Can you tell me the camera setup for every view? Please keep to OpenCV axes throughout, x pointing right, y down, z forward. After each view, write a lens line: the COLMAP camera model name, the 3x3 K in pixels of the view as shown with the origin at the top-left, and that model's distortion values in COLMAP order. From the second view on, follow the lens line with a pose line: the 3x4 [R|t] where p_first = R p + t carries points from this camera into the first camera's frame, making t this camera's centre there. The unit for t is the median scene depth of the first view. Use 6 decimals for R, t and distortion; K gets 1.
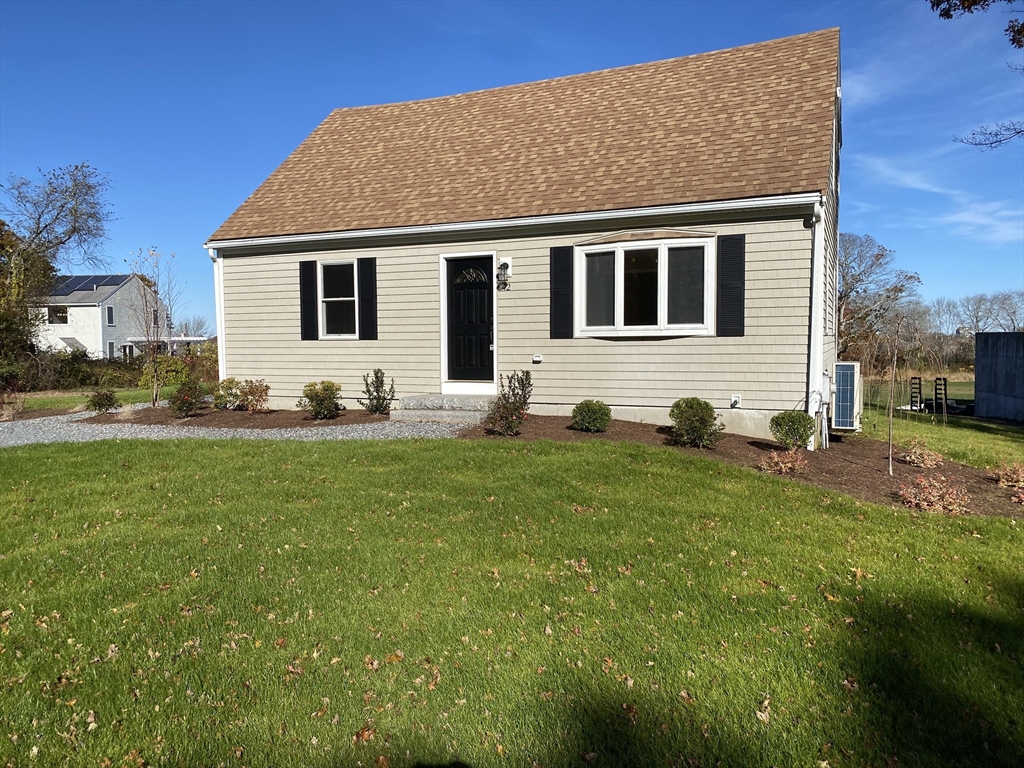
lens RADIAL K [[769.5, 0, 515.6], [0, 769.5, 387.9], [0, 0, 1]] dist [0.042982, -0.063460]
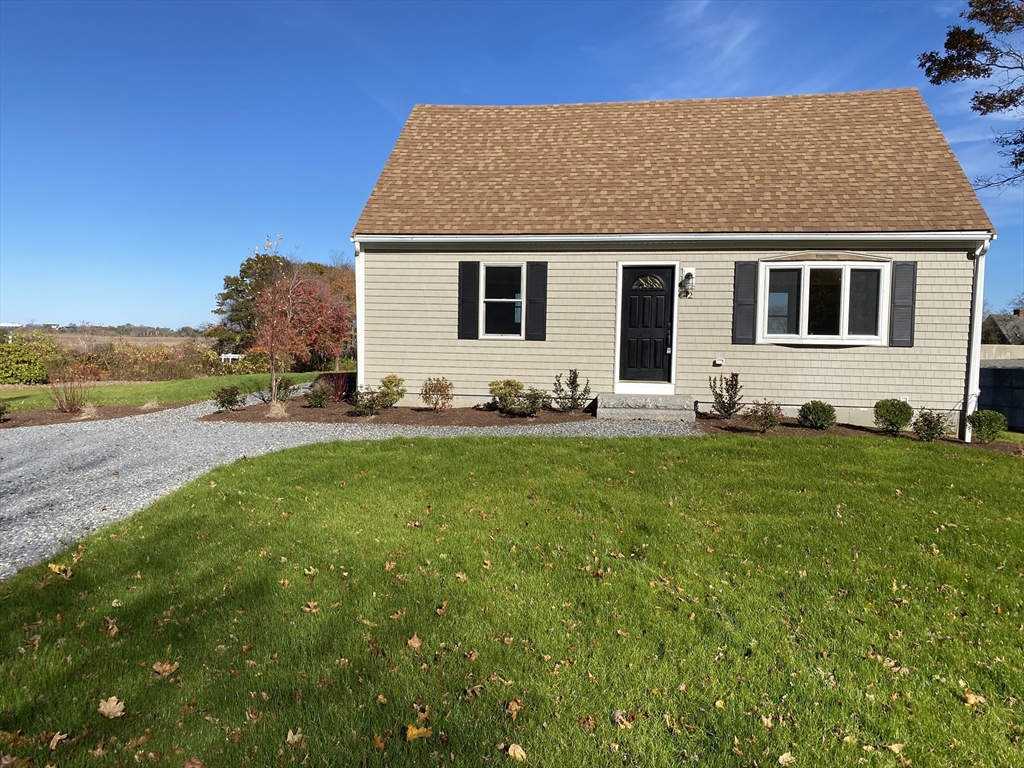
lens RADIAL K [[769.5, 0, 511.3], [0, 769.5, 387.4], [0, 0, 1]] dist [0.042982, -0.063460]
pose [[0.965656, 0.008560, 0.259682, -0.531553], [-0.009695, 0.999948, 0.003090, -0.002429], [-0.259643, -0.005501, 0.965689, 0.011552]]
